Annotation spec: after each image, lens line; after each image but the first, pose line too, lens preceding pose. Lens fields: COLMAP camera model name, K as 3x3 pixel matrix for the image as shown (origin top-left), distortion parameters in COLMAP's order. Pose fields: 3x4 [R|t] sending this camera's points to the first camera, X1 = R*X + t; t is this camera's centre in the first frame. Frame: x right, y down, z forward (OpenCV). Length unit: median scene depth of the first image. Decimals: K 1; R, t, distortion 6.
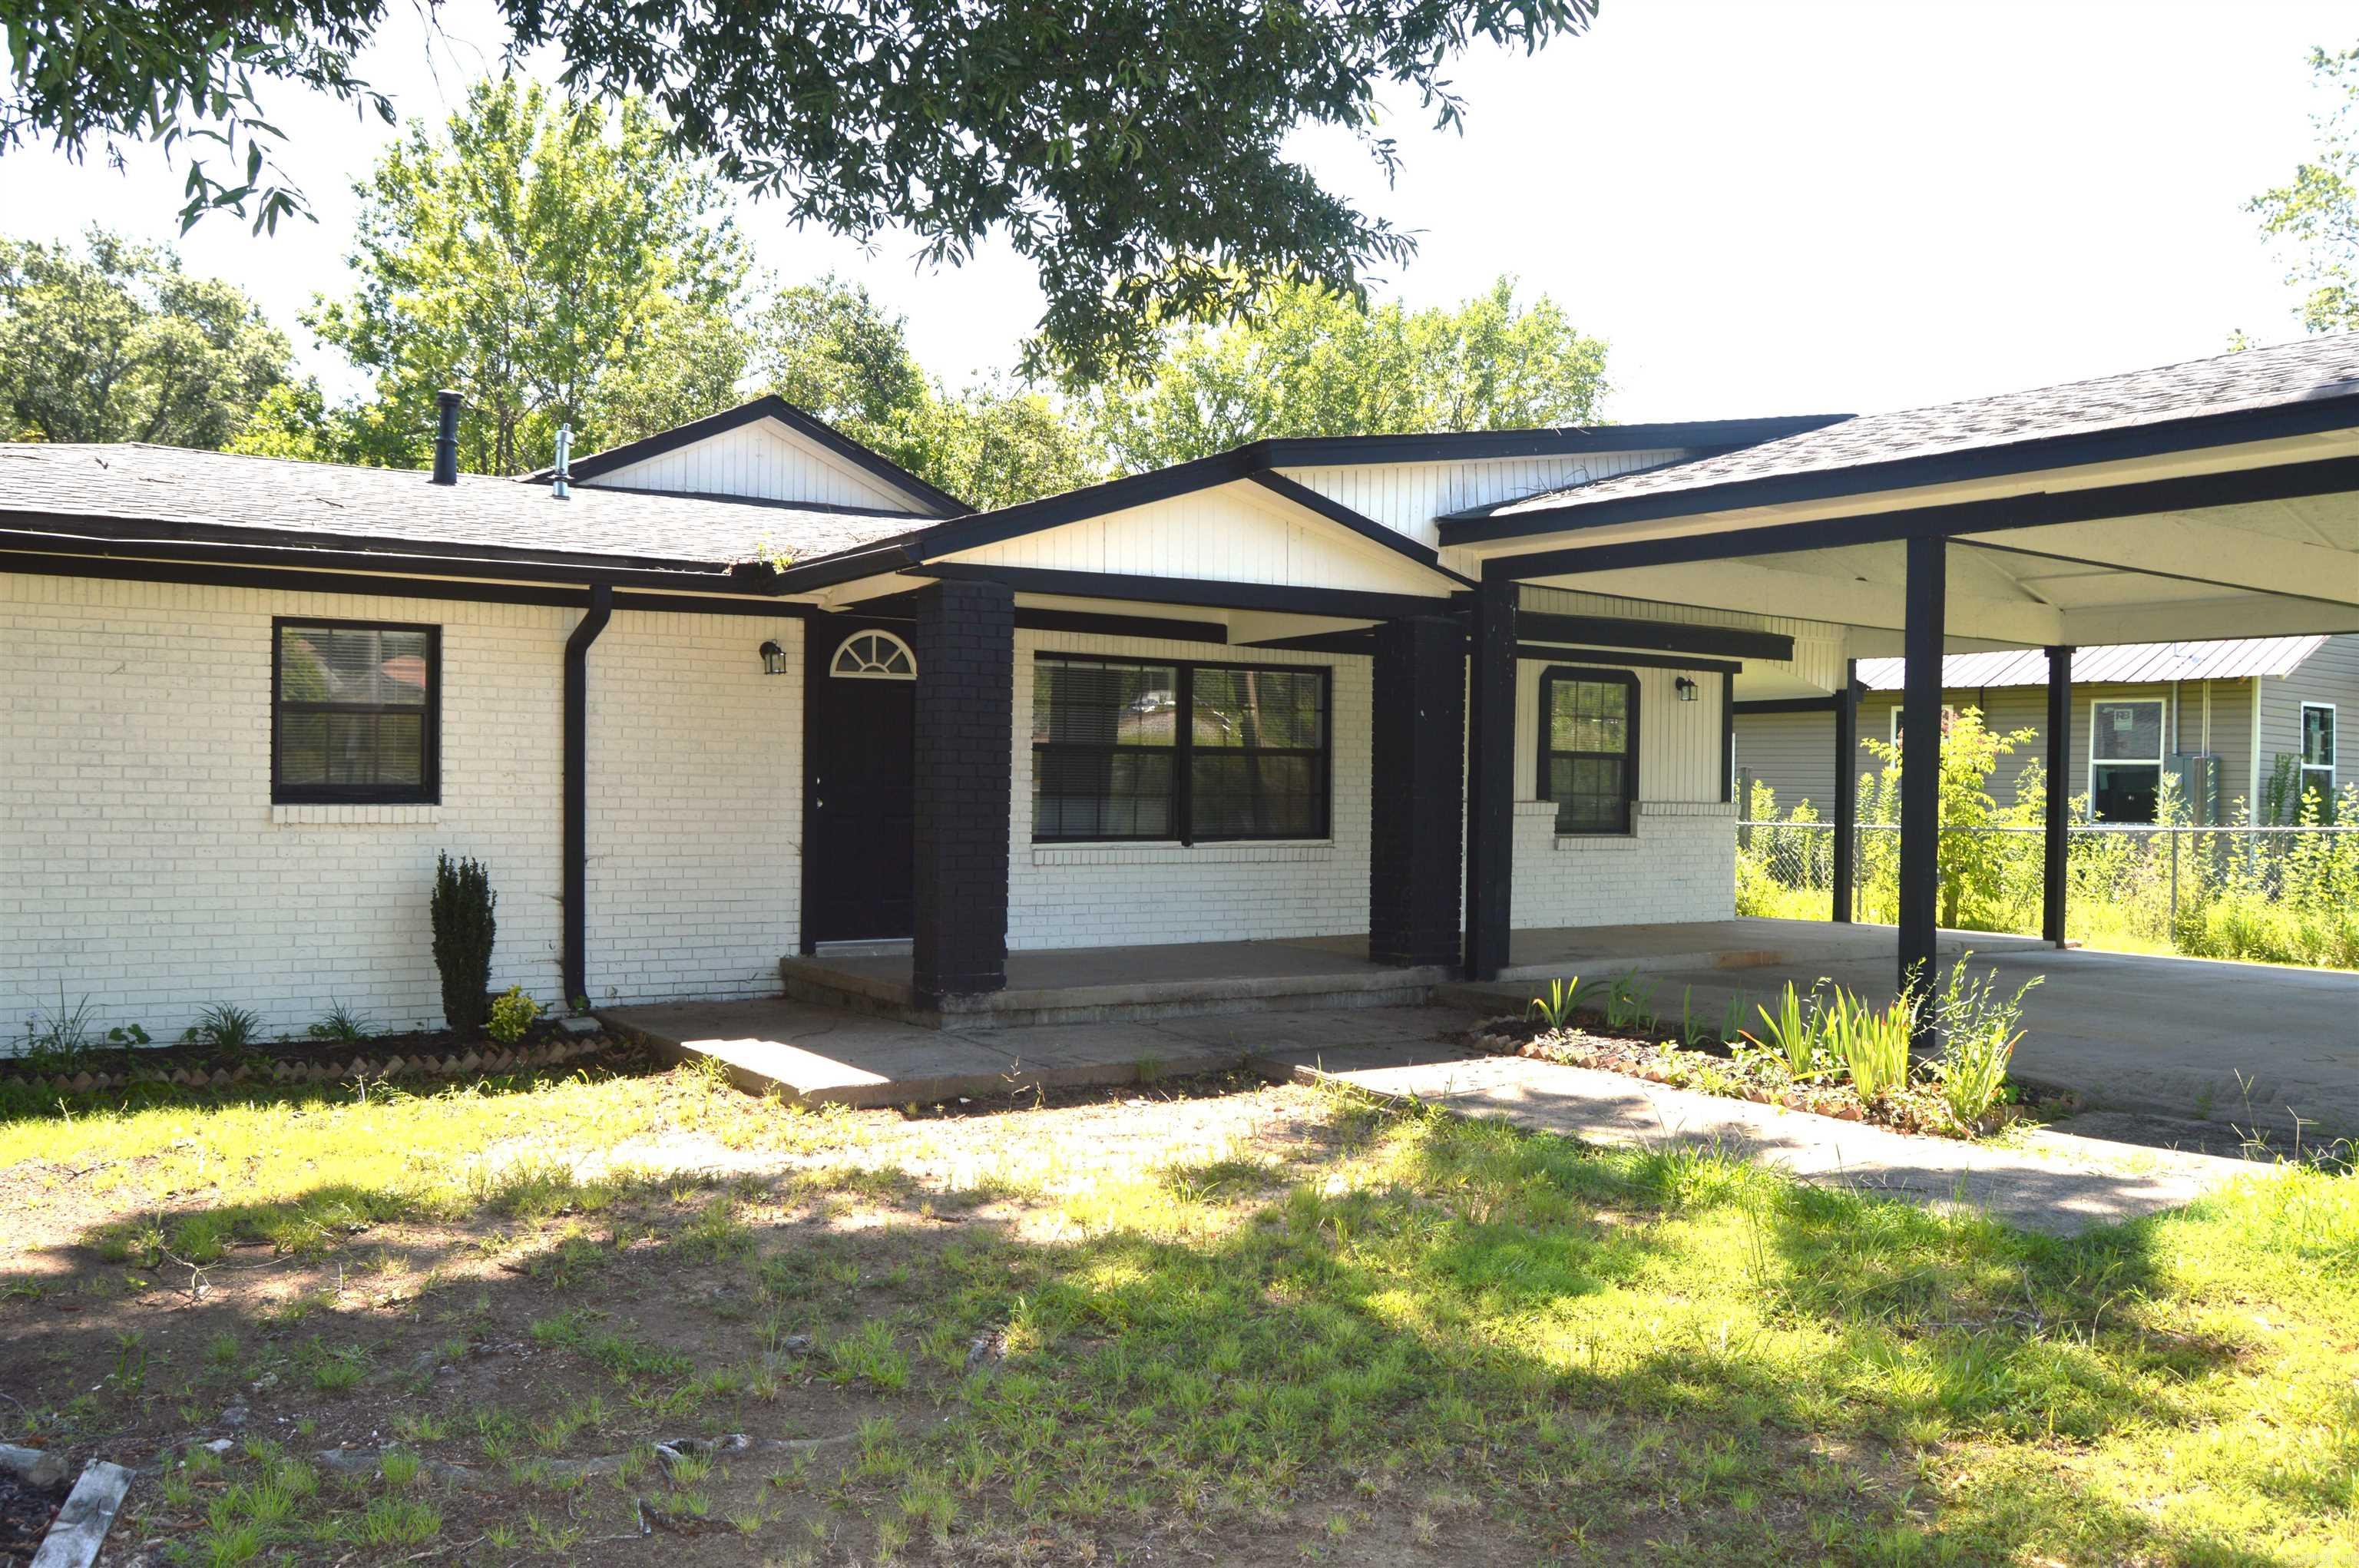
lens RADIAL K [[1933.9, 0, 1179.5], [0, 1933.9, 784.0], [0, 0, 1]] dist [-0.100152, 0.063127]
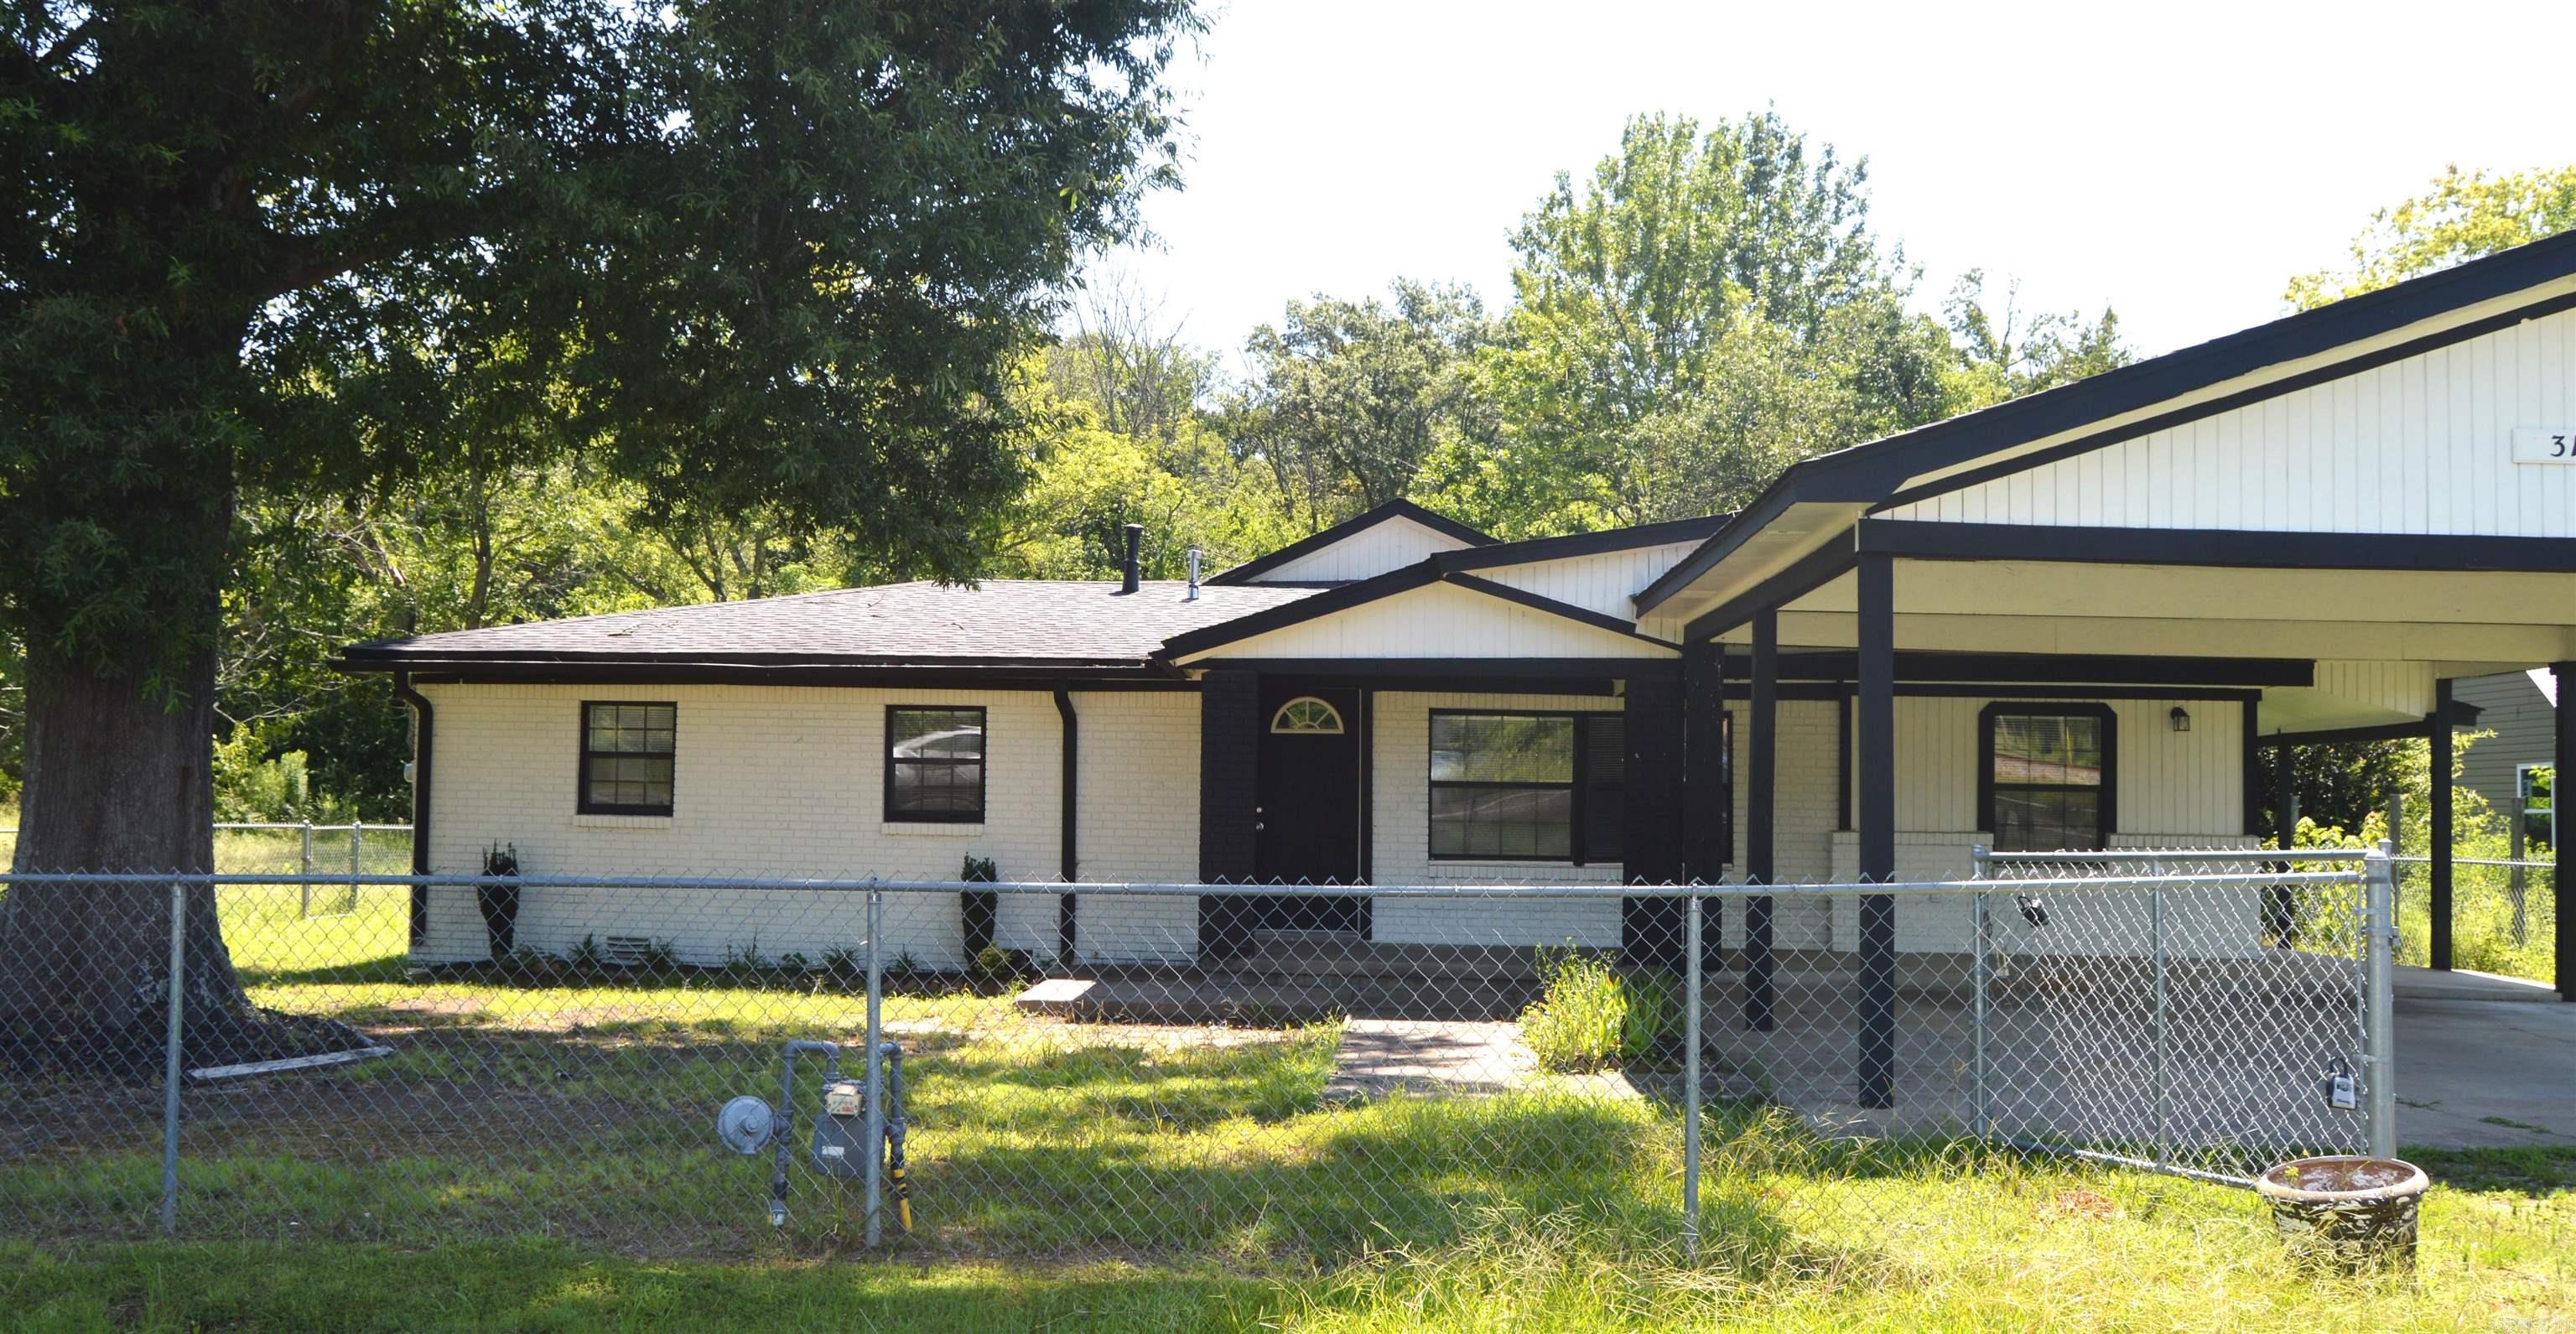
lens RADIAL K [[2251.4, 0, 1208.7], [0, 2251.4, 664.2], [0, 0, 1]] dist [-0.087451, -0.011200]
pose [[0.779474, -0.035091, -0.625451, 0.829811], [-0.006915, 0.997887, -0.064605, -0.001490], [0.626397, 0.054683, 0.777584, -0.277907]]
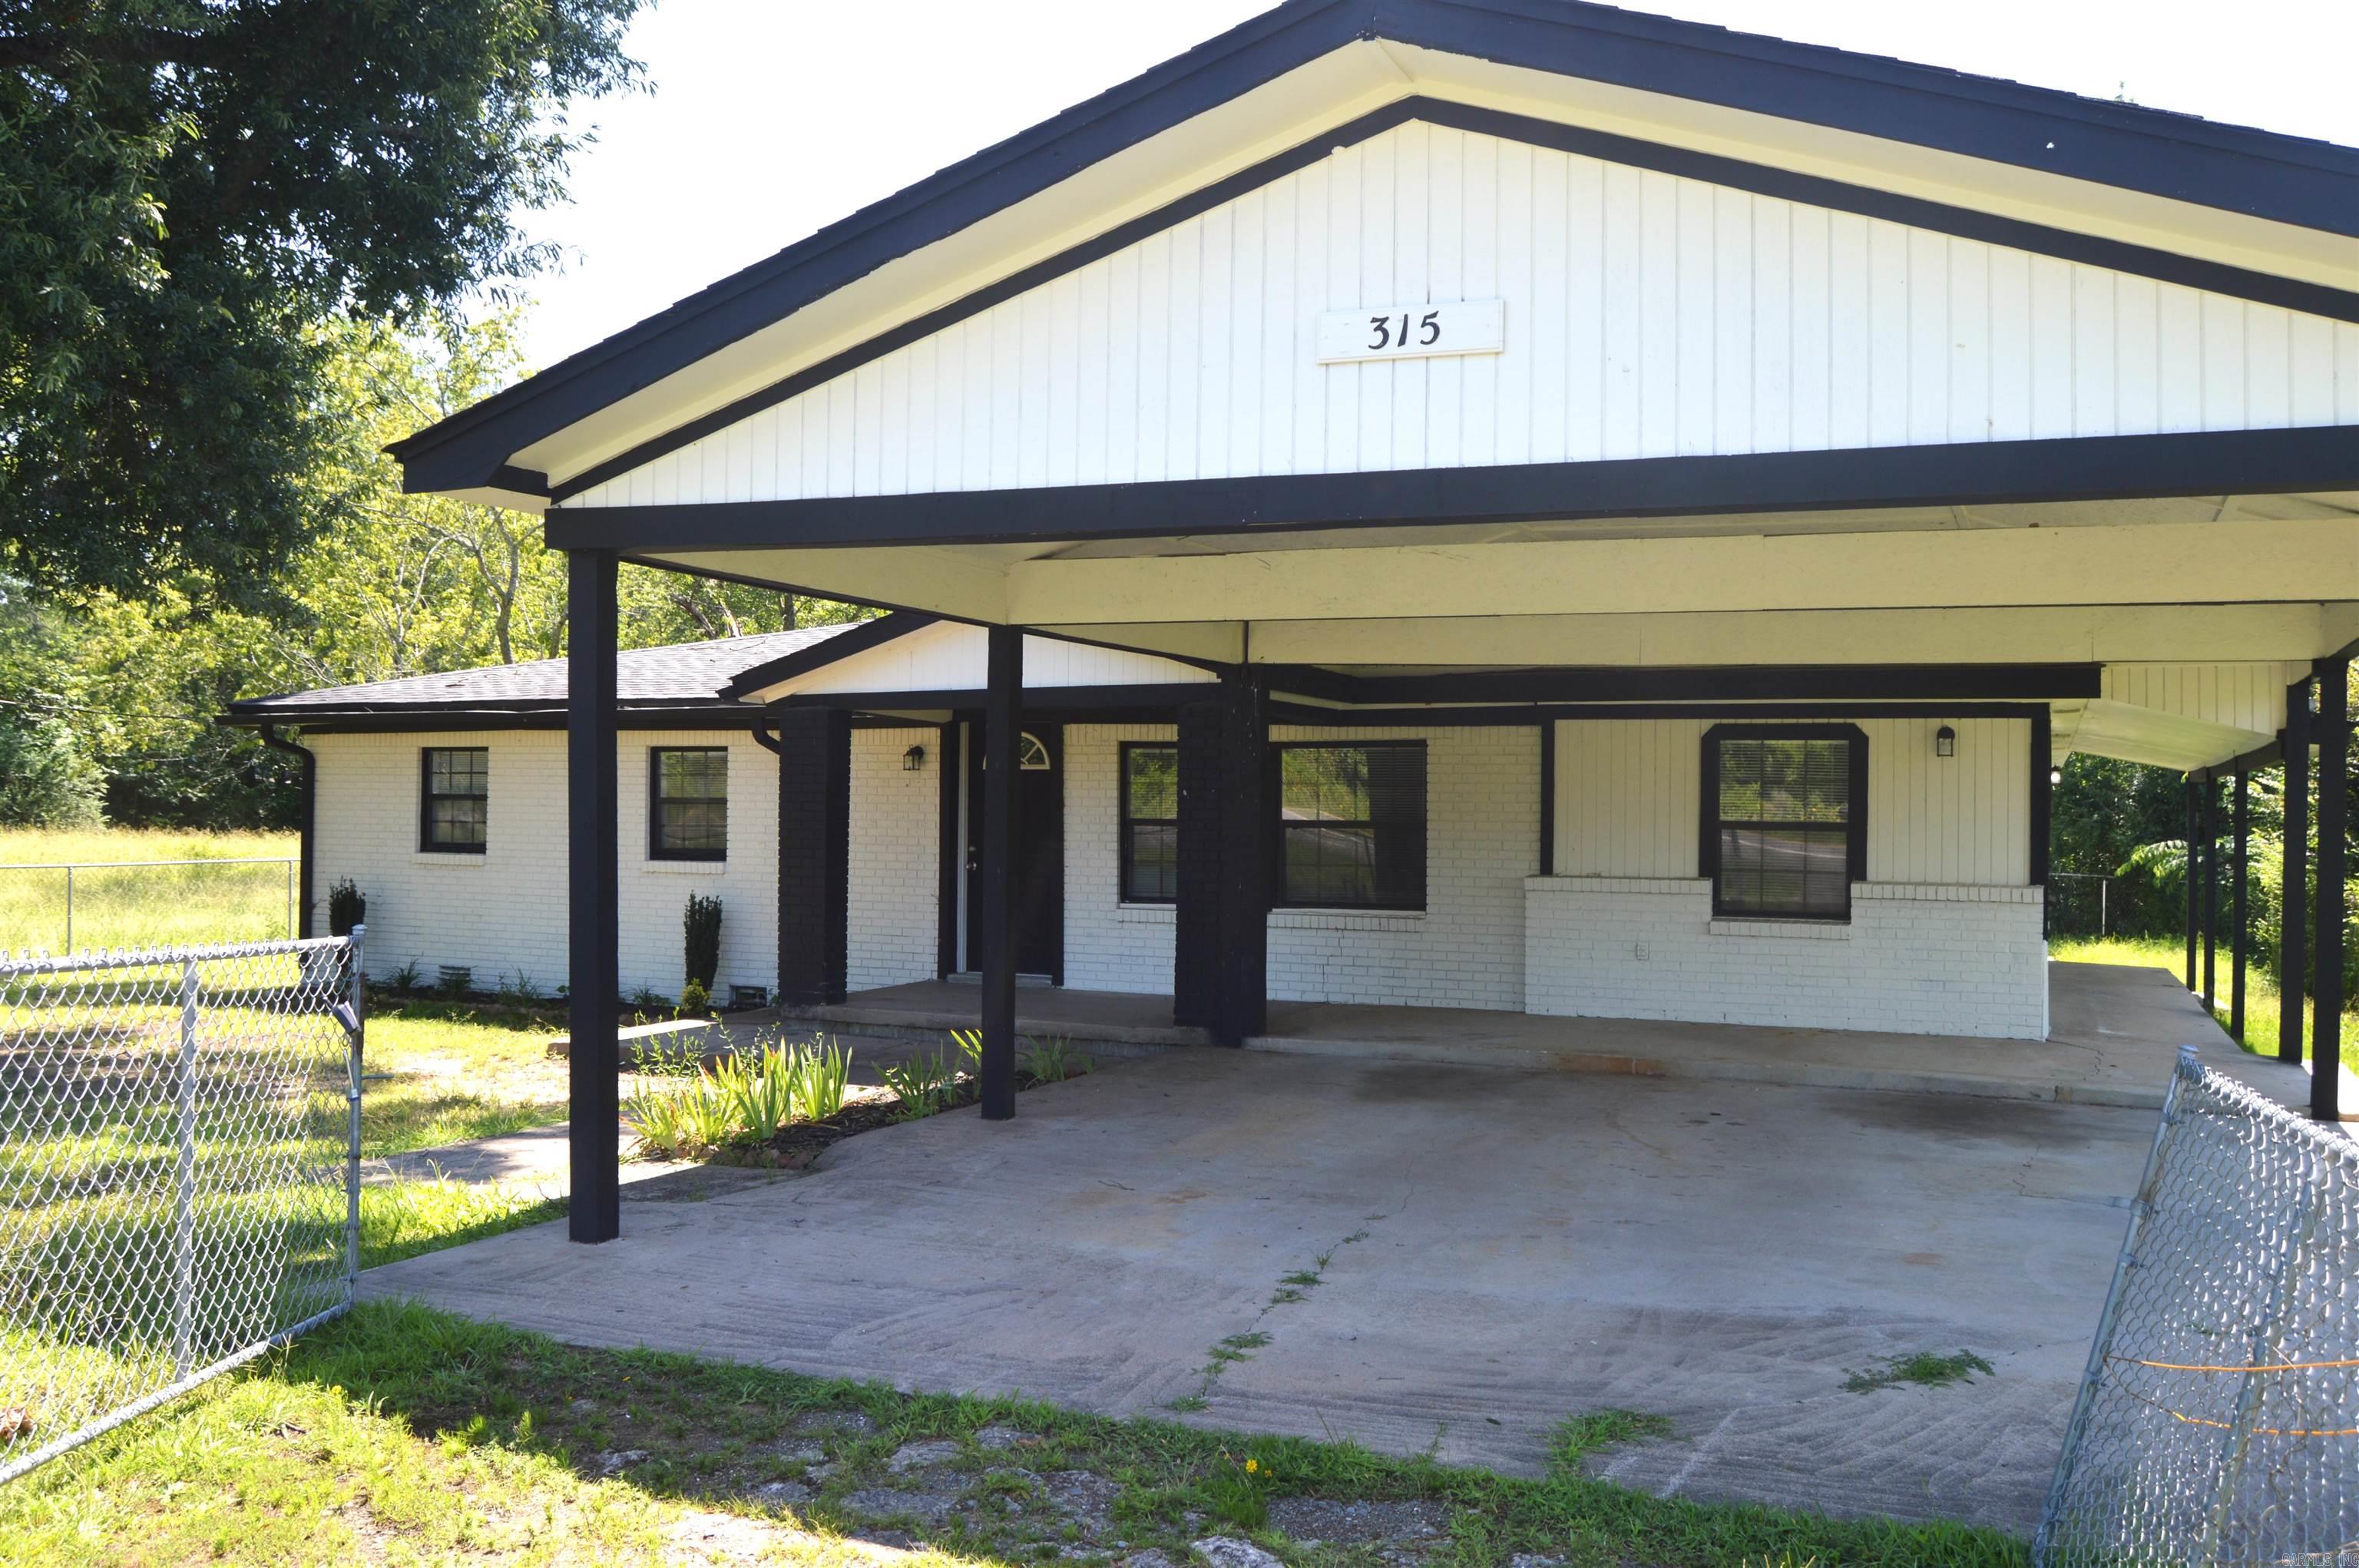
lens RADIAL K [[2036.7, 0, 1179.5], [0, 2036.7, 784.0], [0, 0, 1]] dist [-0.107672, -0.007708]
pose [[0.534411, -0.015417, -0.845084, 1.130494], [-0.004650, 0.999765, -0.021179, -0.018256], [0.845212, 0.015248, 0.534213, 0.402426]]
